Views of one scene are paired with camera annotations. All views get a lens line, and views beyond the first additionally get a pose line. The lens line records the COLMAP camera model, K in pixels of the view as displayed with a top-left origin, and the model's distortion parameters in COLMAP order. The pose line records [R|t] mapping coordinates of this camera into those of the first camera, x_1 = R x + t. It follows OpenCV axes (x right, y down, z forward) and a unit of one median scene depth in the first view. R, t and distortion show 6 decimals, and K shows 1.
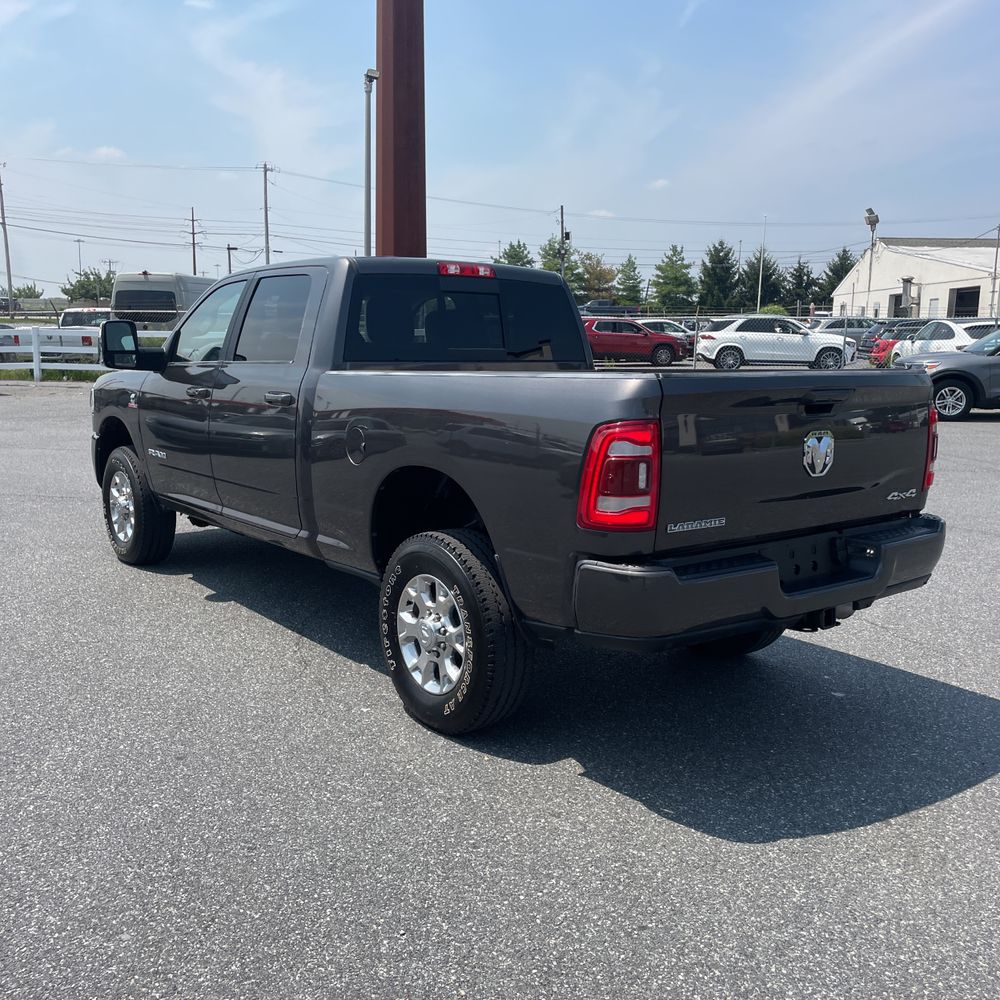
lens RADIAL K [[1023.1, 0, 503.8], [0, 1023.1, 491.6], [0, 0, 1]] dist [0.029549, 0.000000]
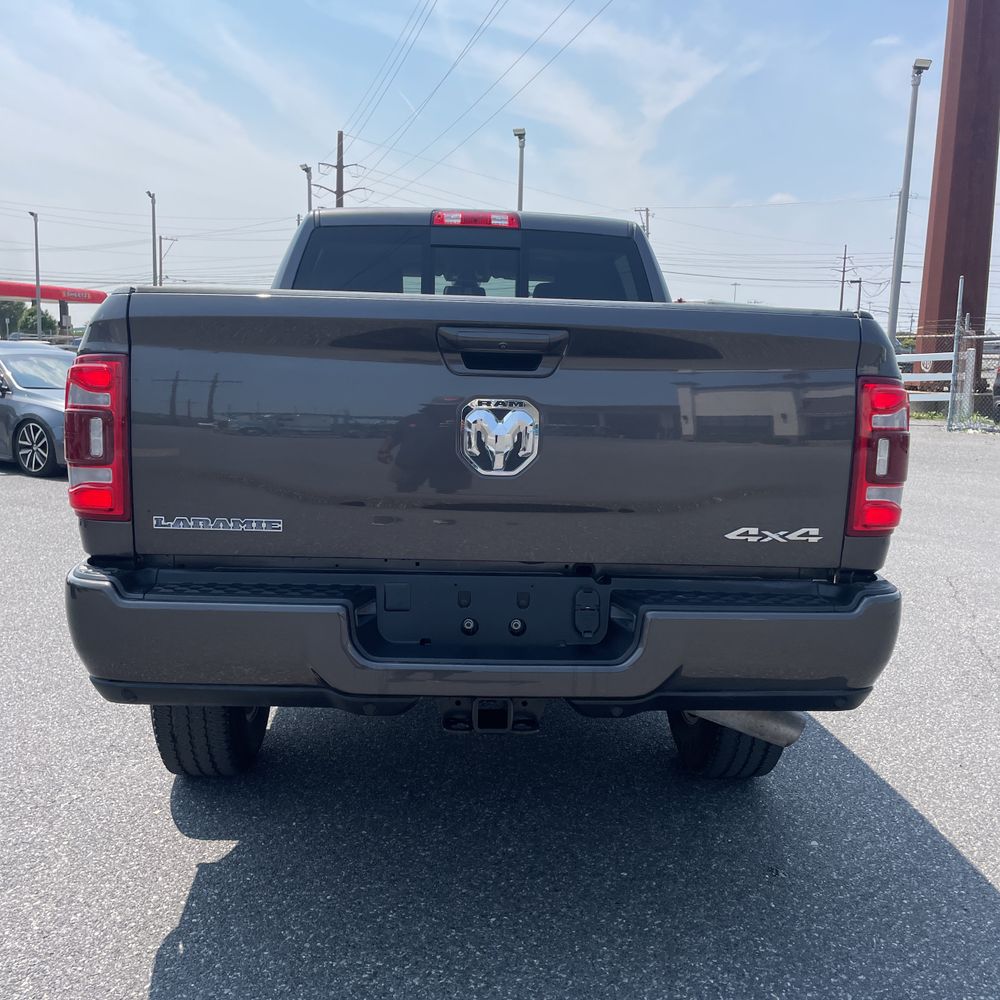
lens RADIAL K [[1023.1, 0, 497.8], [0, 1023.1, 500.4], [0, 0, 1]] dist [0.029549, 0.000000]
pose [[0.817414, 0.084971, -0.569749, 0.437281], [-0.101493, 0.994832, 0.002755, -0.001405], [0.567039, 0.055573, 0.821814, 0.348636]]
